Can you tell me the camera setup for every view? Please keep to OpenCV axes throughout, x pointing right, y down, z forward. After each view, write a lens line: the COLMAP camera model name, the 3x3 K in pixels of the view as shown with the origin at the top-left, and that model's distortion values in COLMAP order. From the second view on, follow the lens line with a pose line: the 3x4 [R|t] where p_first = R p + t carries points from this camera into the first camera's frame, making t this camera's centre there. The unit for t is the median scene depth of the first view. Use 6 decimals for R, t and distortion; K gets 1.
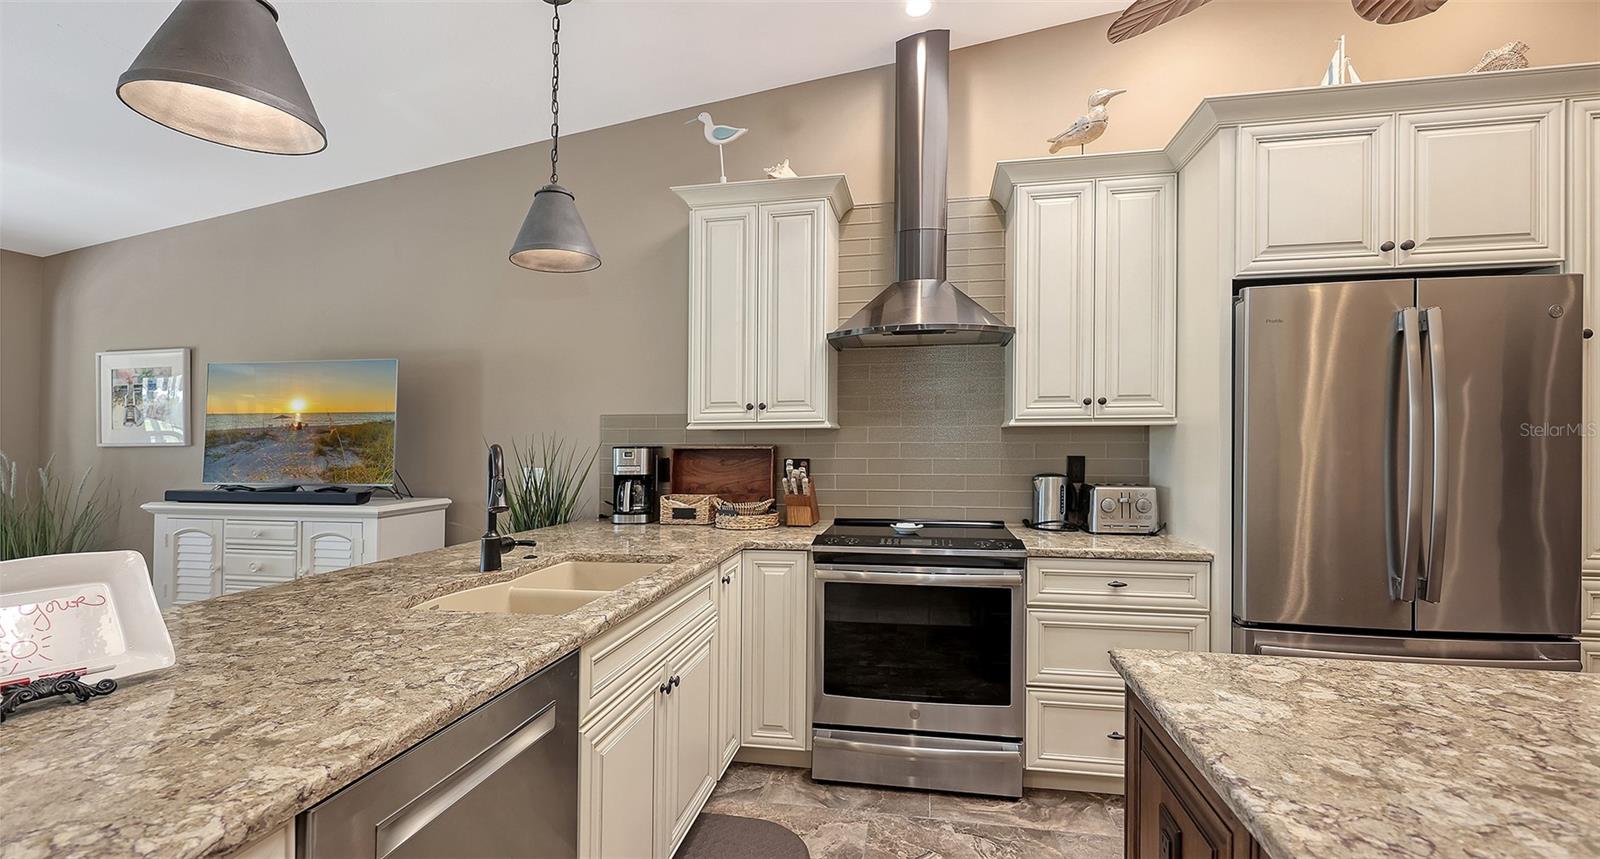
lens RADIAL K [[655.4, 0, 807.6], [0, 655.4, 437.4], [0, 0, 1]] dist [0.001311, 0.000190]
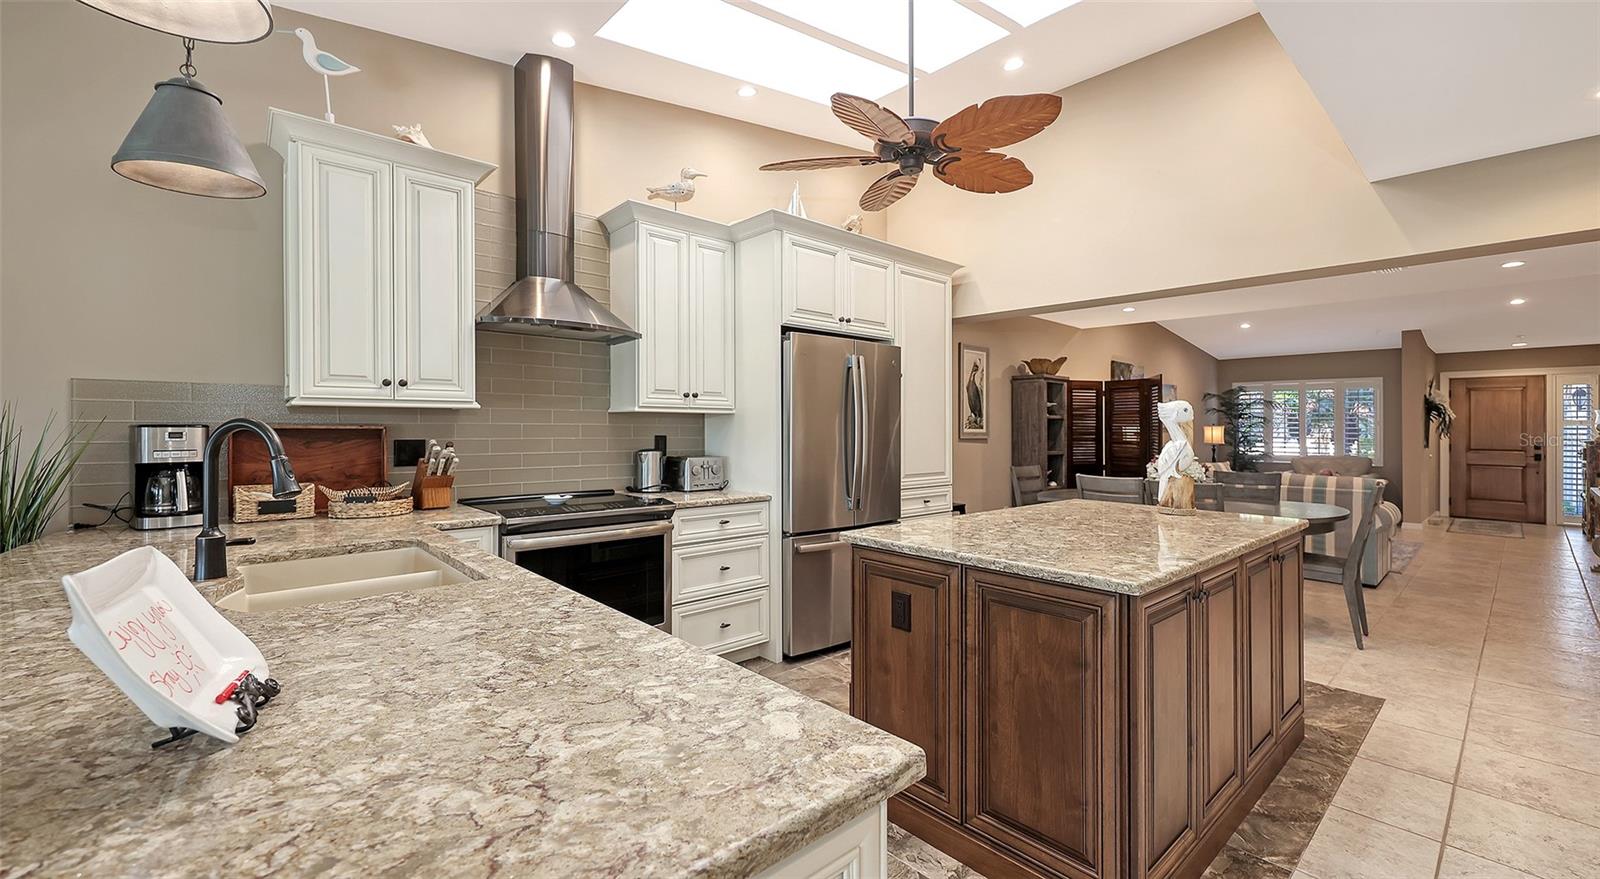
lens RADIAL K [[659.9, 0, 809.7], [0, 659.9, 424.5], [0, 0, 1]] dist [-0.003127, -0.000485]
pose [[0.604880, 0.011899, 0.796227, -0.470628], [-0.012907, 0.999904, -0.005137, 0.009099], [-0.796212, -0.007169, 0.604976, -0.033900]]
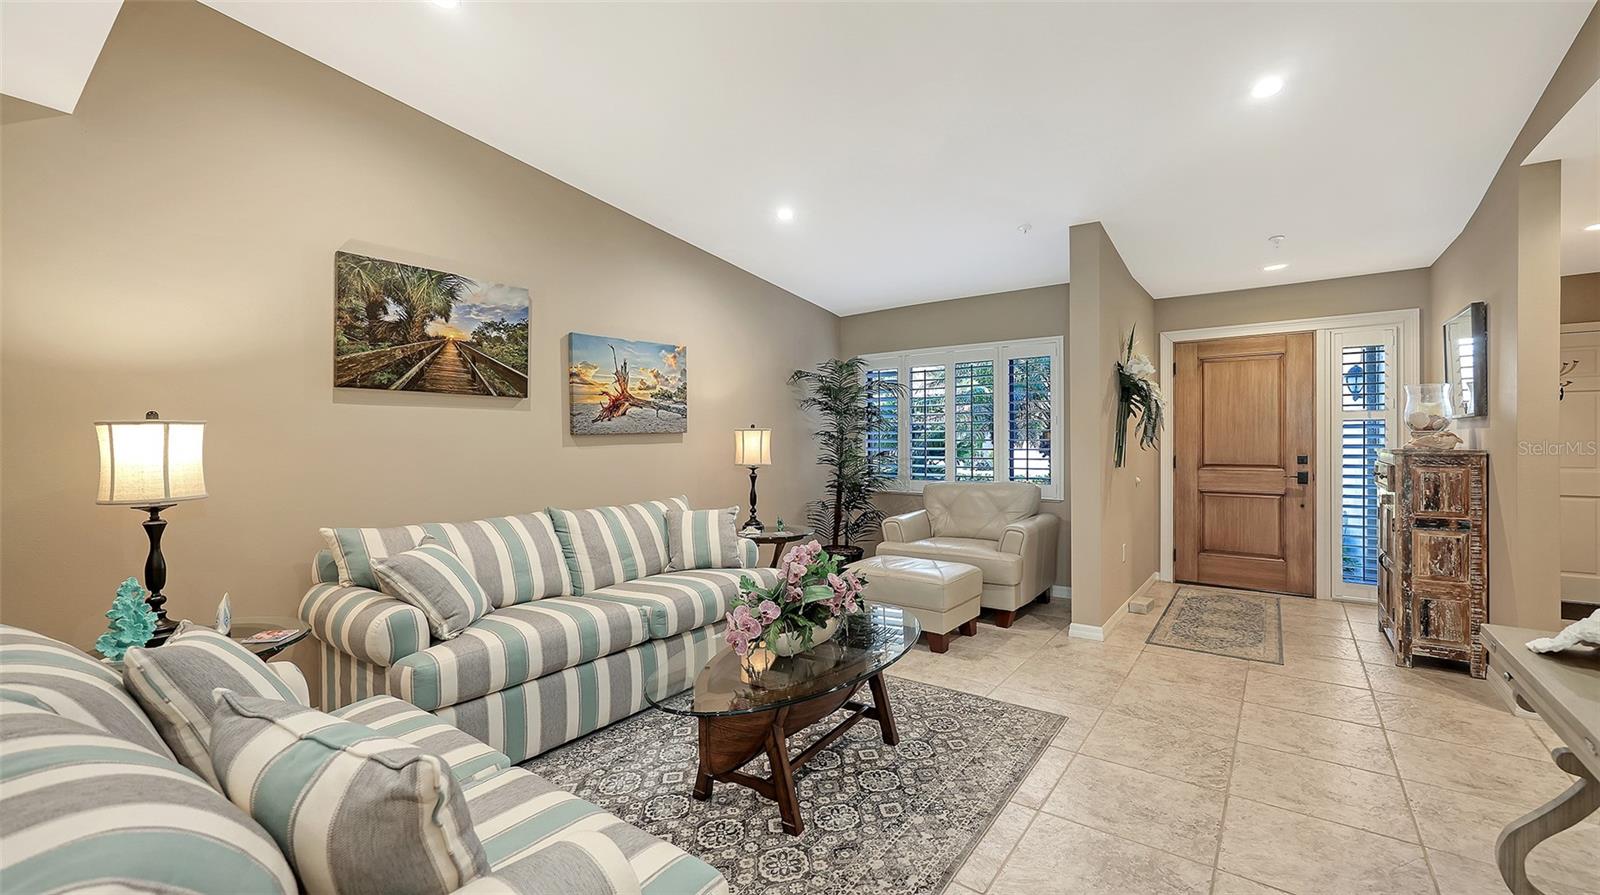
lens RADIAL K [[636.8, 0, 829.8], [0, 636.8, 445.2], [0, 0, 1]] dist [0.000308, 0.000003]
pose [[0.431773, -0.008429, 0.901943, 2.141833], [0.000776, 0.999959, 0.008973, -0.000628], [-0.901982, -0.003175, 0.431762, -0.516244]]
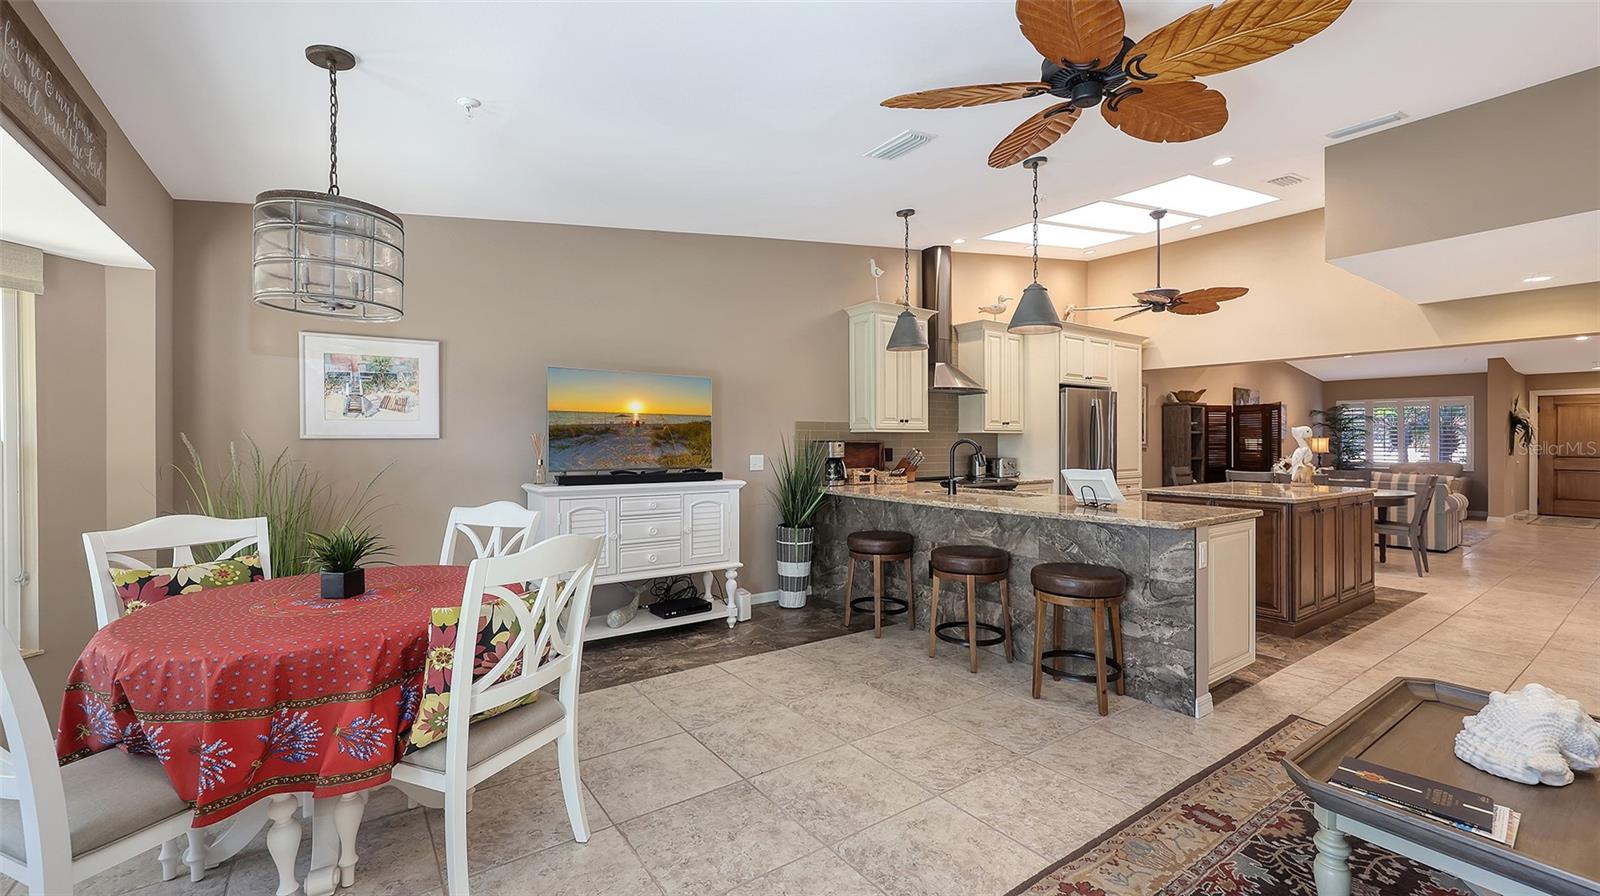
lens RADIAL K [[656.5, 0, 805.0], [0, 656.5, 438.8], [0, 0, 1]] dist [-0.000159, -0.000316]
pose [[0.689425, 0.007108, 0.724322, -1.720363], [-0.009159, 0.999957, -0.001095, 0.012409], [-0.724299, -0.005879, 0.689461, -0.139434]]
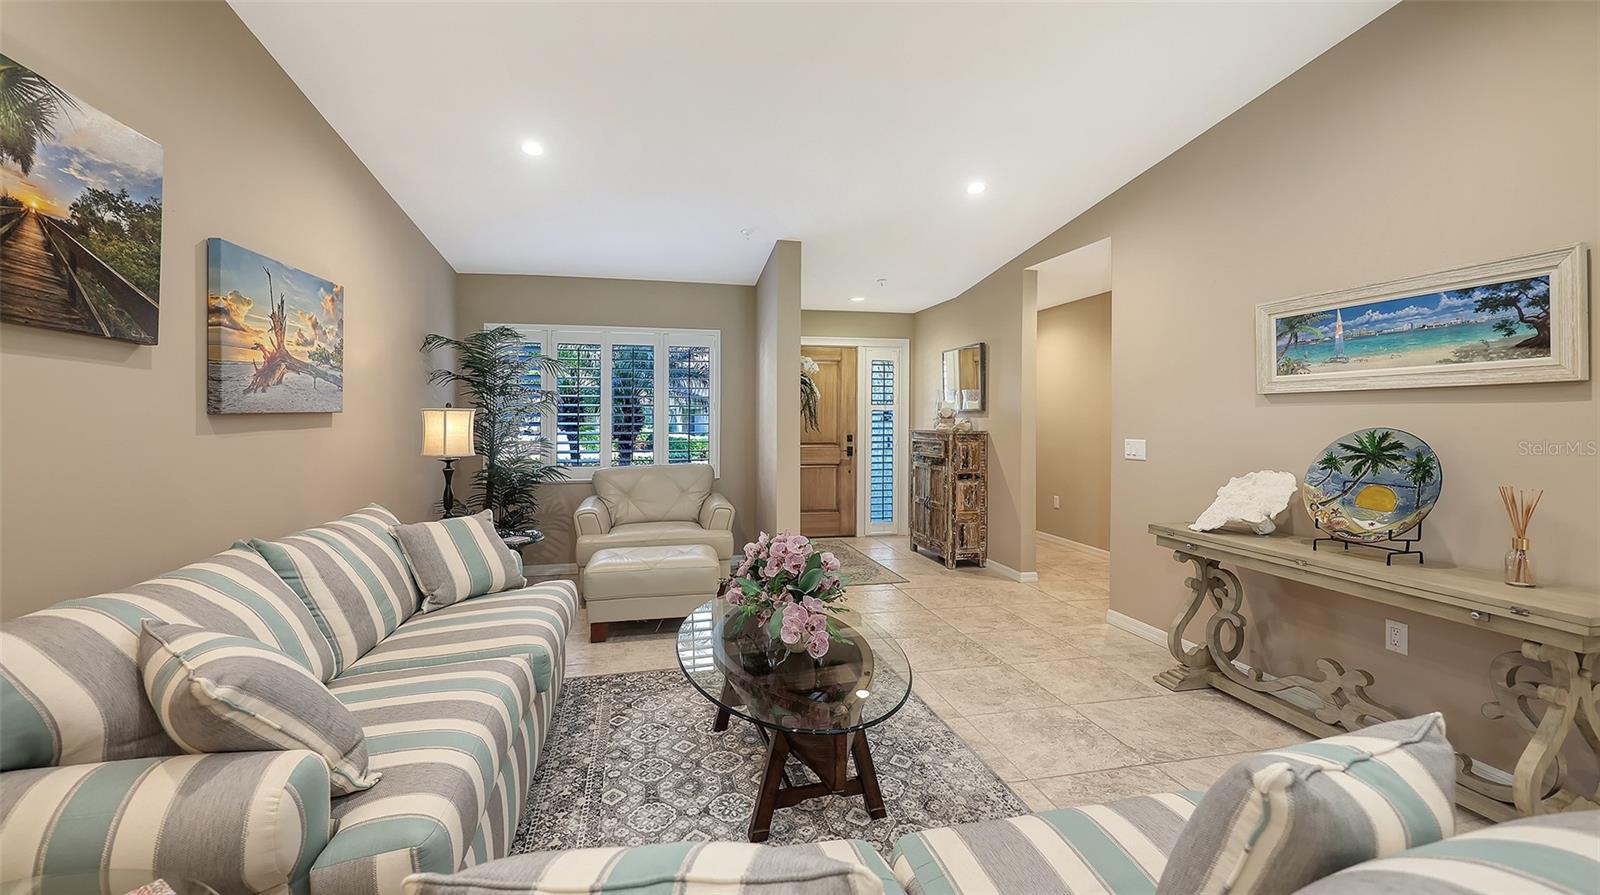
lens RADIAL K [[631.0, 0, 774.0], [0, 631.0, 424.4], [0, 0, 1]] dist [0.001093, 0.000019]
pose [[-0.368869, -0.003193, 0.929476, 2.148204], [-0.002867, 0.999993, 0.002298, -0.002187], [-0.929477, -0.001817, -0.368876, 0.229127]]
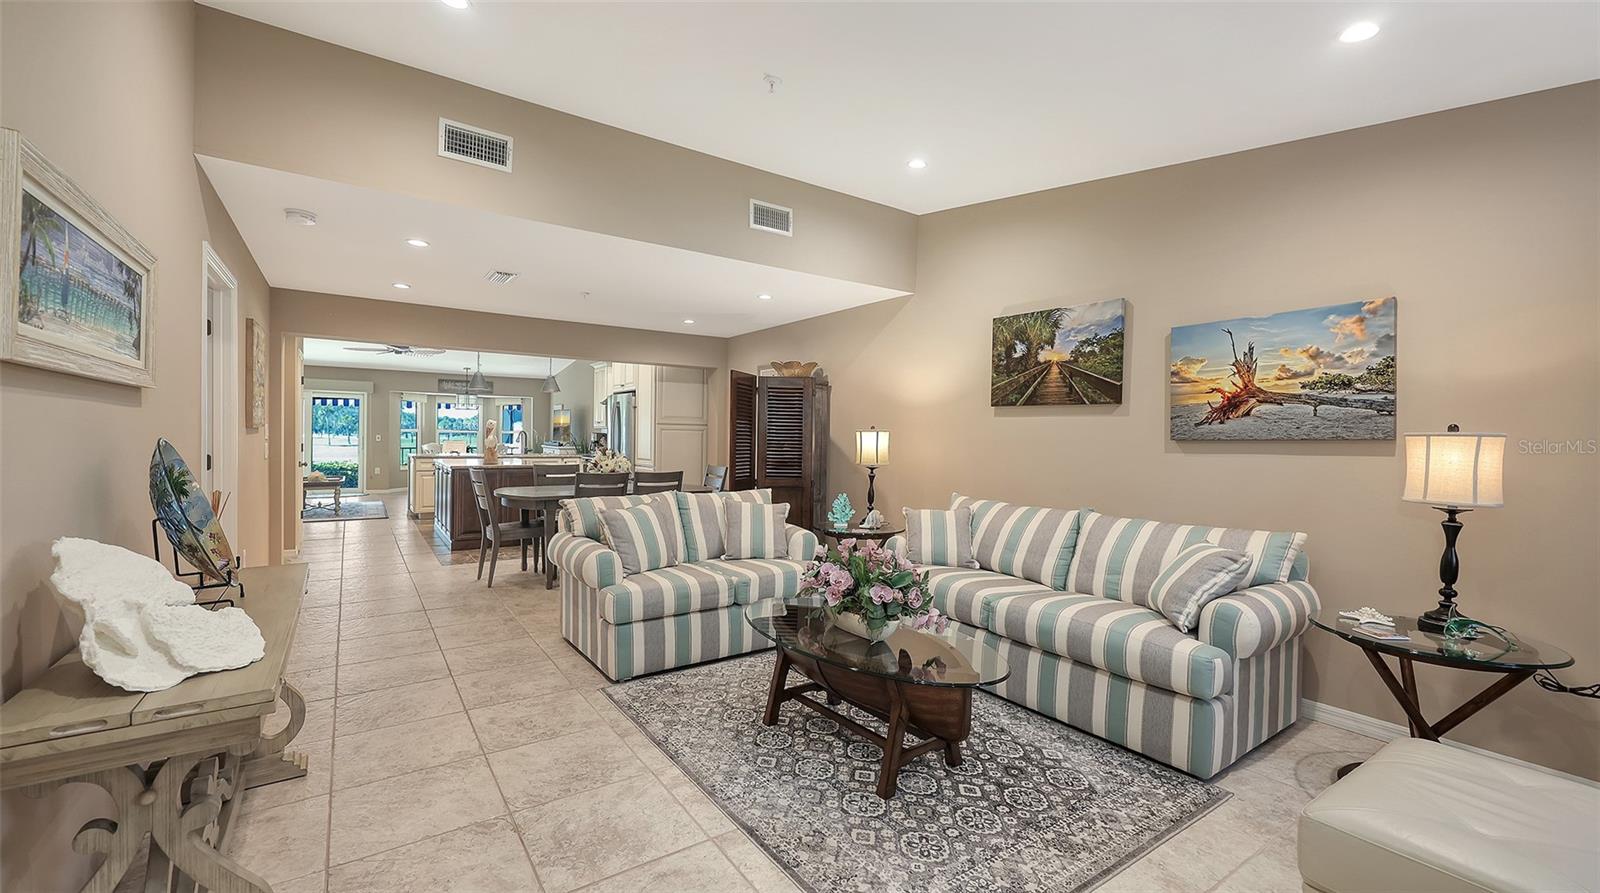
lens RADIAL K [[630.3, 0, 756.0], [0, 630.3, 450.3], [0, 0, 1]] dist [0.001004, 0.000089]
pose [[0.680324, 0.033713, -0.732136, 3.511243], [-0.016075, 0.999388, 0.031082, -0.016860], [0.732735, -0.009377, 0.680449, -0.865820]]
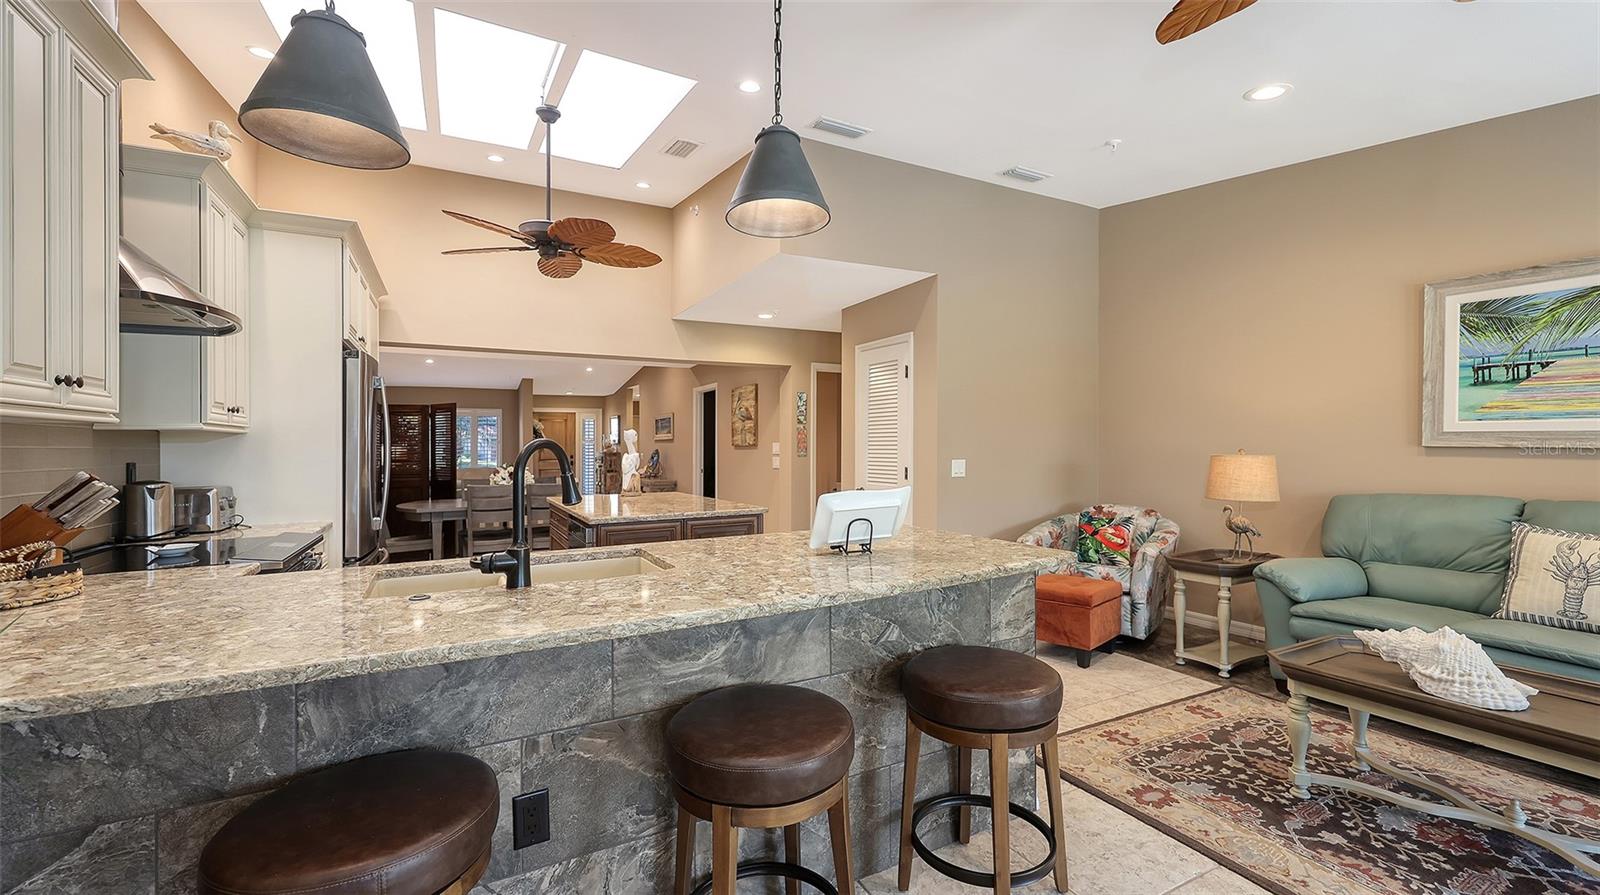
lens RADIAL K [[656.5, 0, 805.0], [0, 656.5, 438.3], [0, 0, 1]] dist [-0.000159, -0.000316]
pose [[-0.621767, 0.019998, 0.782947, -0.952376], [0.008354, 0.999786, -0.018903, 0.020734], [-0.783158, -0.005213, -0.621801, 0.861926]]
